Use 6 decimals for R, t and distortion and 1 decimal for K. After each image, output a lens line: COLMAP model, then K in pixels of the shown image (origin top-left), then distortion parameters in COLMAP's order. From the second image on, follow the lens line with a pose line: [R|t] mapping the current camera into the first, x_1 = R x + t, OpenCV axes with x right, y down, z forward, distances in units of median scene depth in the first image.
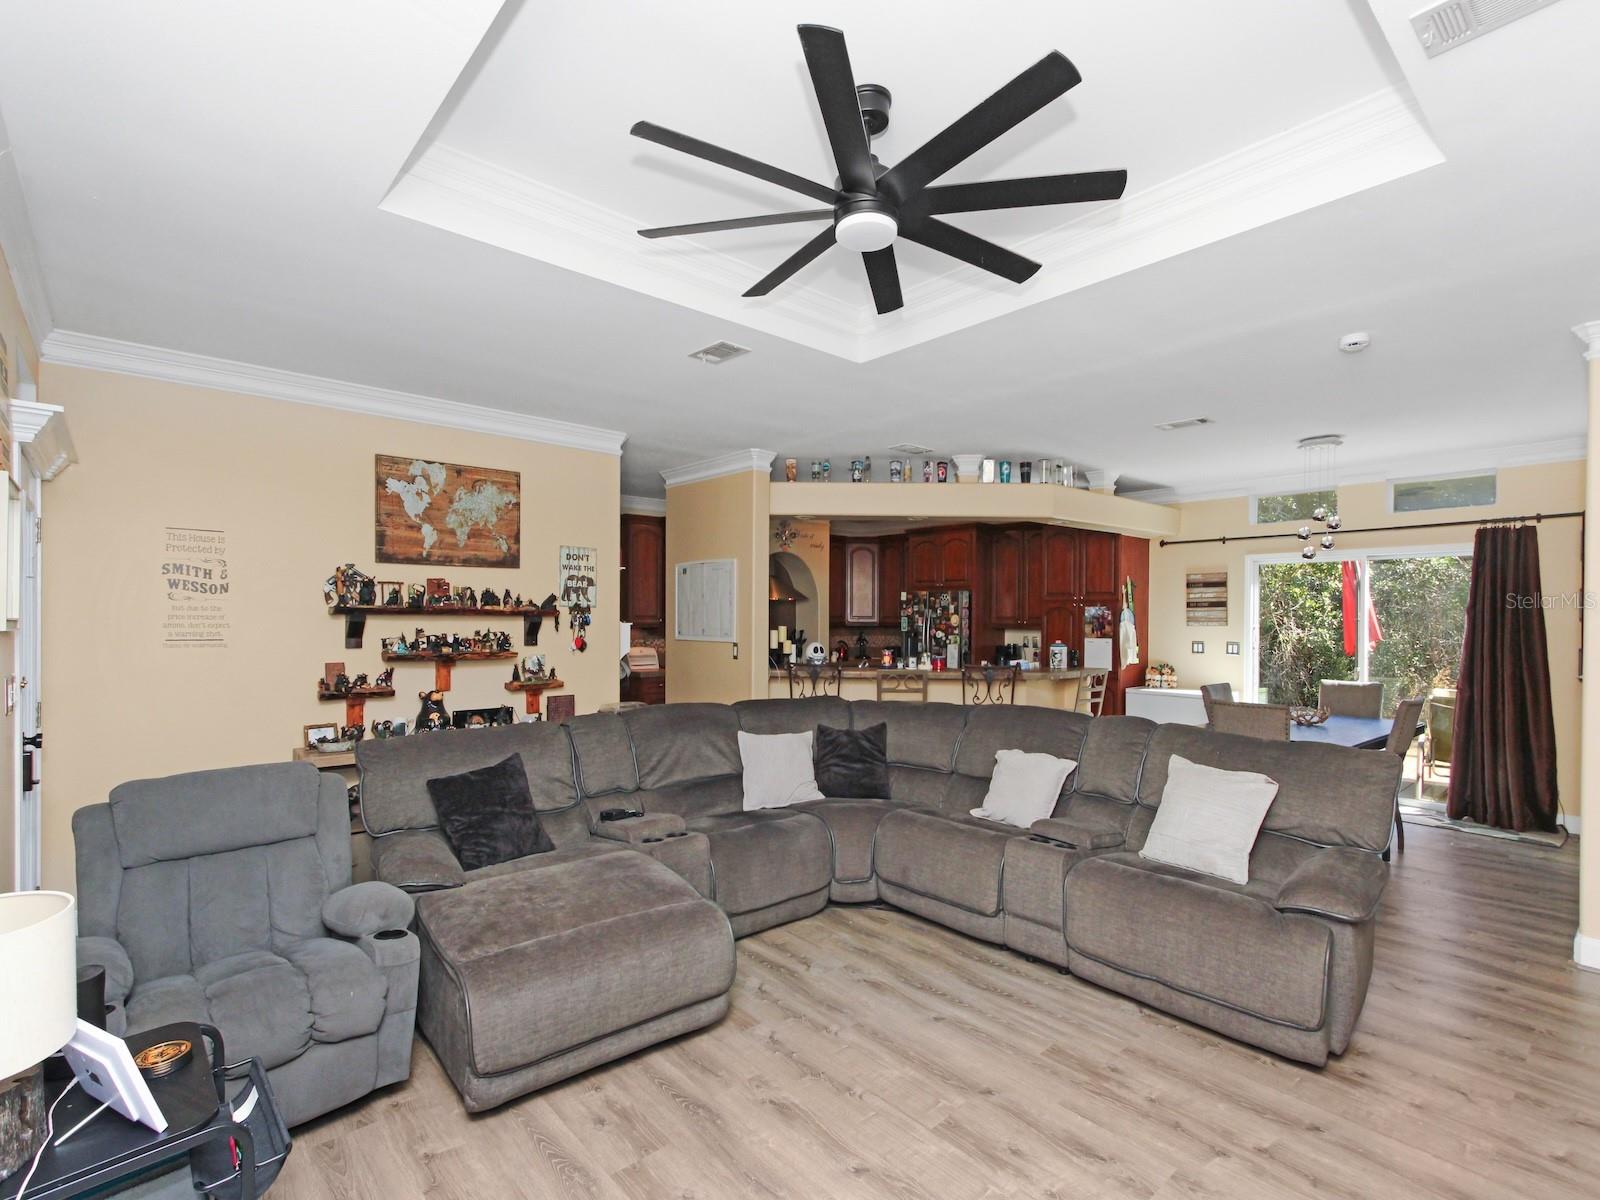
lens RADIAL K [[770.8, 0, 799.0], [0, 770.8, 619.4], [0, 0, 1]] dist [-0.002181, 0.000135]
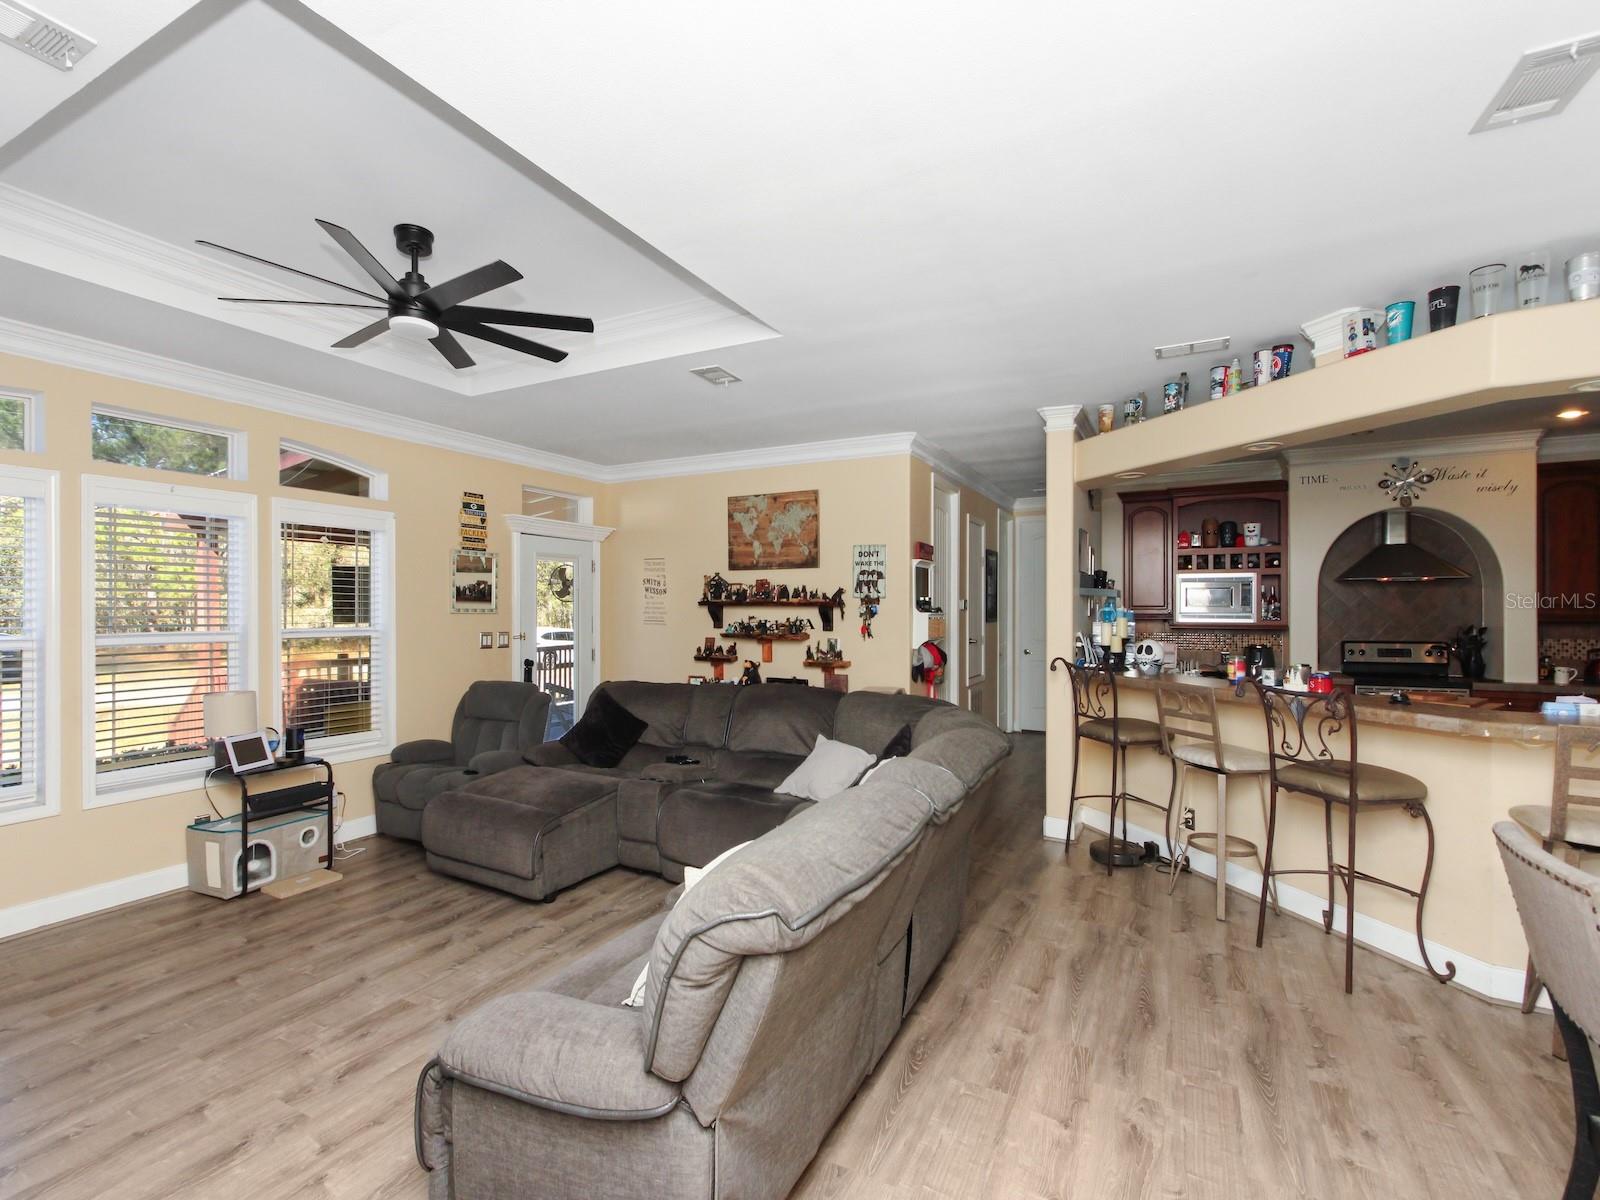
lens RADIAL K [[735.8, 0, 784.8], [0, 735.8, 610.0], [0, 0, 1]] dist [0.002527, 0.000988]
pose [[0.351438, -0.001542, -0.936210, 0.735741], [-0.001006, 0.999997, -0.002024, 0.004015], [0.936210, 0.001653, 0.351436, 0.549087]]
